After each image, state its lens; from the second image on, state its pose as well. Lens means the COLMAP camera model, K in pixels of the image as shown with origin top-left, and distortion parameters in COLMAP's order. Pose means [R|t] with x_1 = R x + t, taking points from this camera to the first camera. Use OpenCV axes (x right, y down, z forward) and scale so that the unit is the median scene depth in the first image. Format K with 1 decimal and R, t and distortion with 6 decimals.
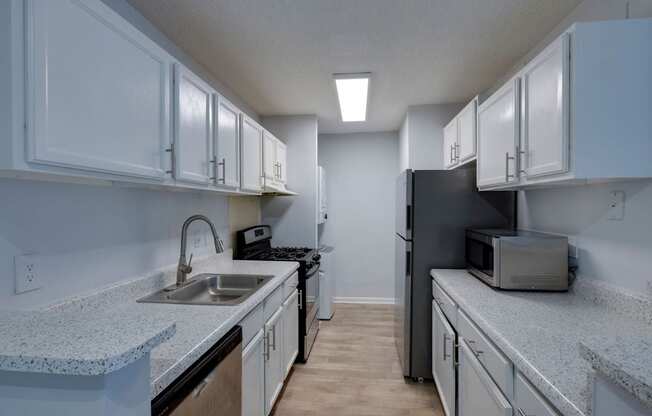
lens RADIAL K [[297.7, 0, 335.8], [0, 297.7, 207.6], [0, 0, 1]] dist [-0.002315, -0.000225]
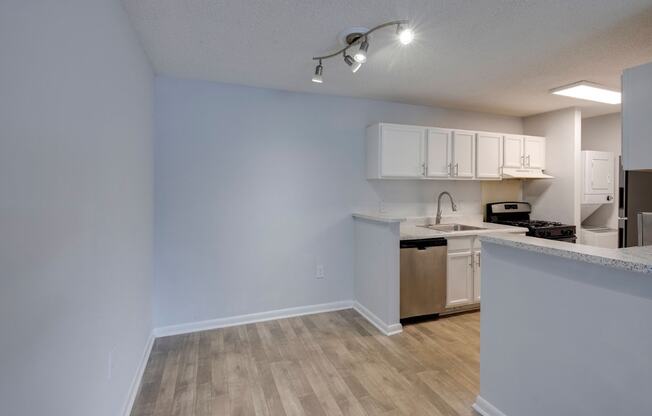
lens RADIAL K [[297.7, 0, 335.8], [0, 297.7, 207.6], [0, 0, 1]] dist [-0.002315, -0.000225]
pose [[0.481057, 0.058047, -0.874765, 0.702177], [-0.003087, 0.997912, 0.064521, 0.002216], [0.876684, -0.028338, 0.480232, -0.467054]]
